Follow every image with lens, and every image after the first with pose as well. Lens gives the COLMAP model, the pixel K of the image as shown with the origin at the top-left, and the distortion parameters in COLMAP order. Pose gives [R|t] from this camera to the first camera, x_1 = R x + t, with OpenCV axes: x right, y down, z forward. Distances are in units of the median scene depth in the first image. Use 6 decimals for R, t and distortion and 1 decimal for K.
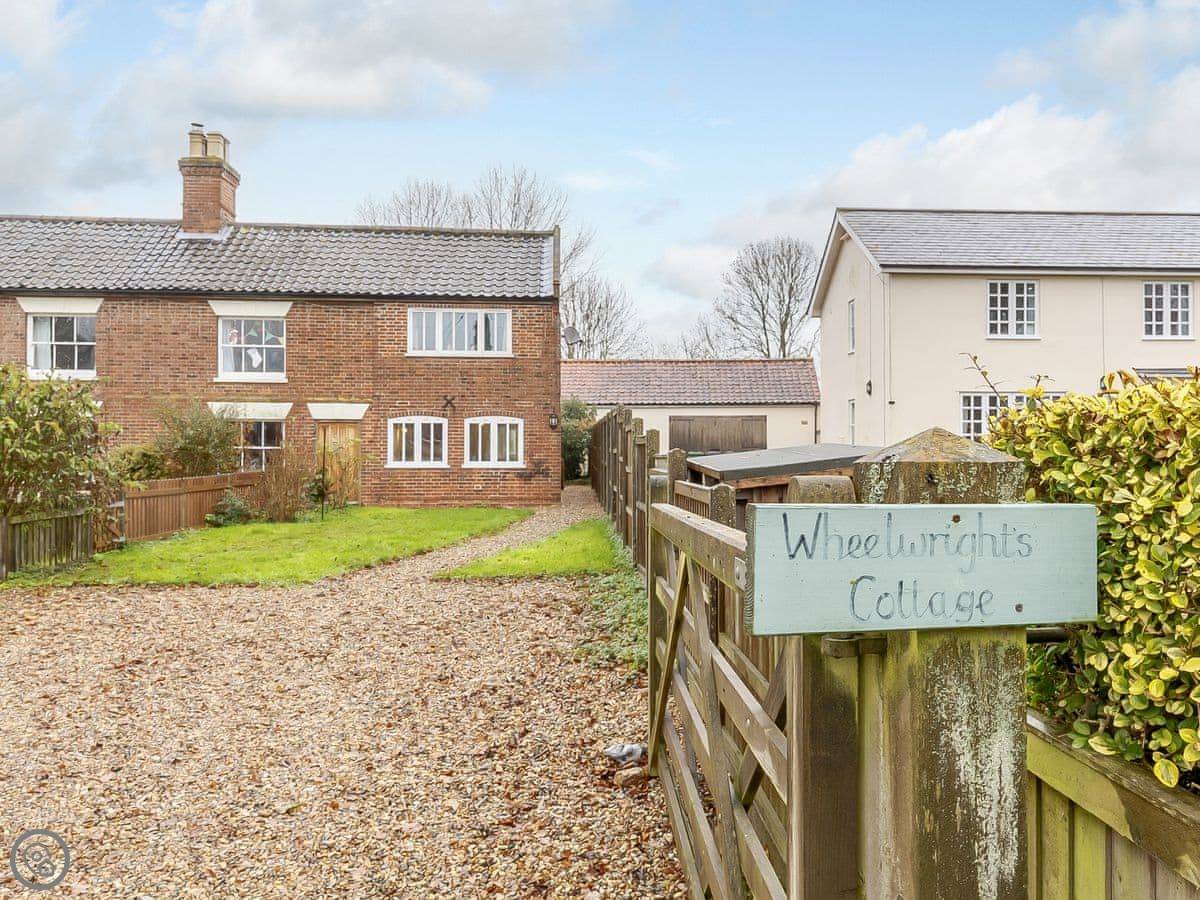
lens RADIAL K [[891.9, 0, 601.2], [0, 891.9, 450.1], [0, 0, 1]] dist [0.017011, -0.018143]
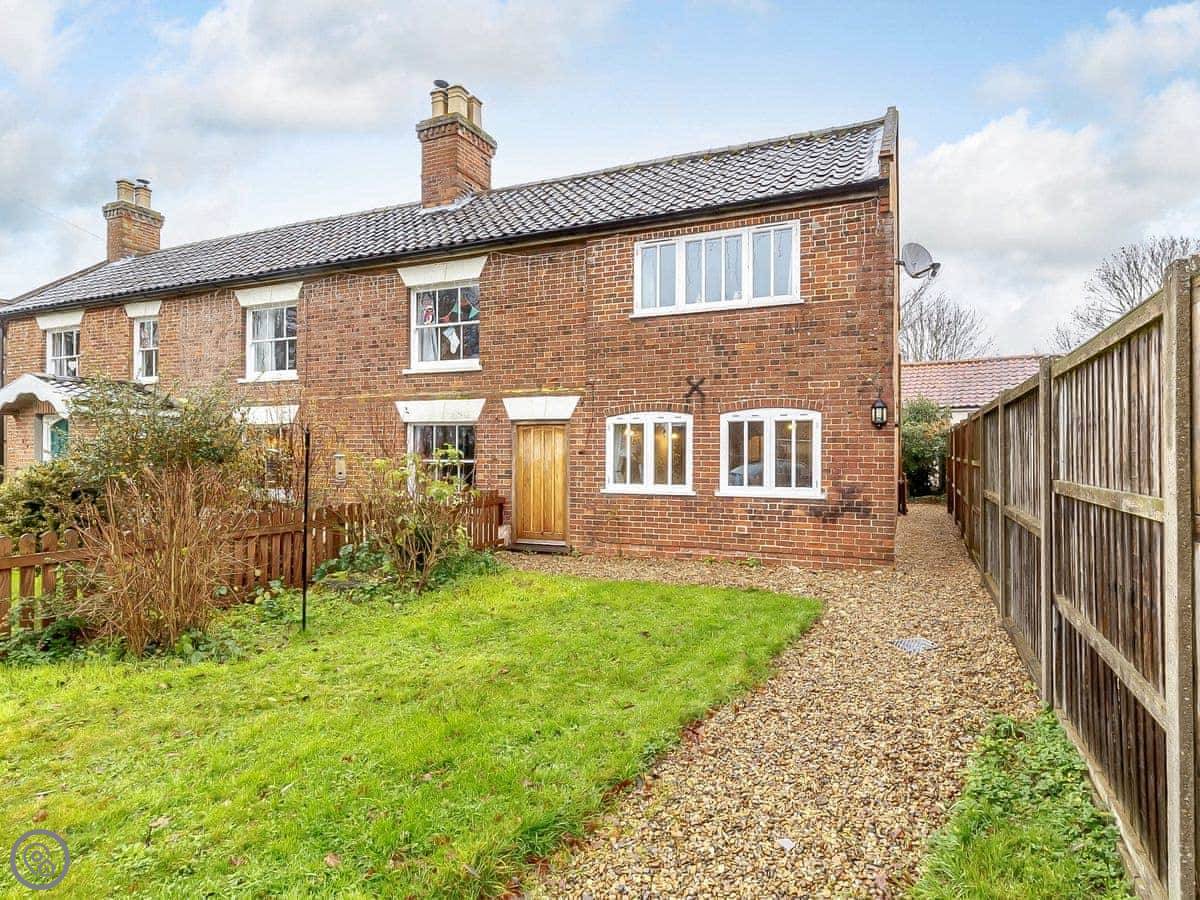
lens RADIAL K [[718.2, 0, 601.6], [0, 718.2, 451.2], [0, 0, 1]] dist [0.023915, -0.000358]
pose [[0.901224, -0.003105, -0.433342, -0.015650], [-0.000299, 0.999970, -0.007788, -0.006502], [0.433353, 0.007148, 0.901196, 0.528417]]
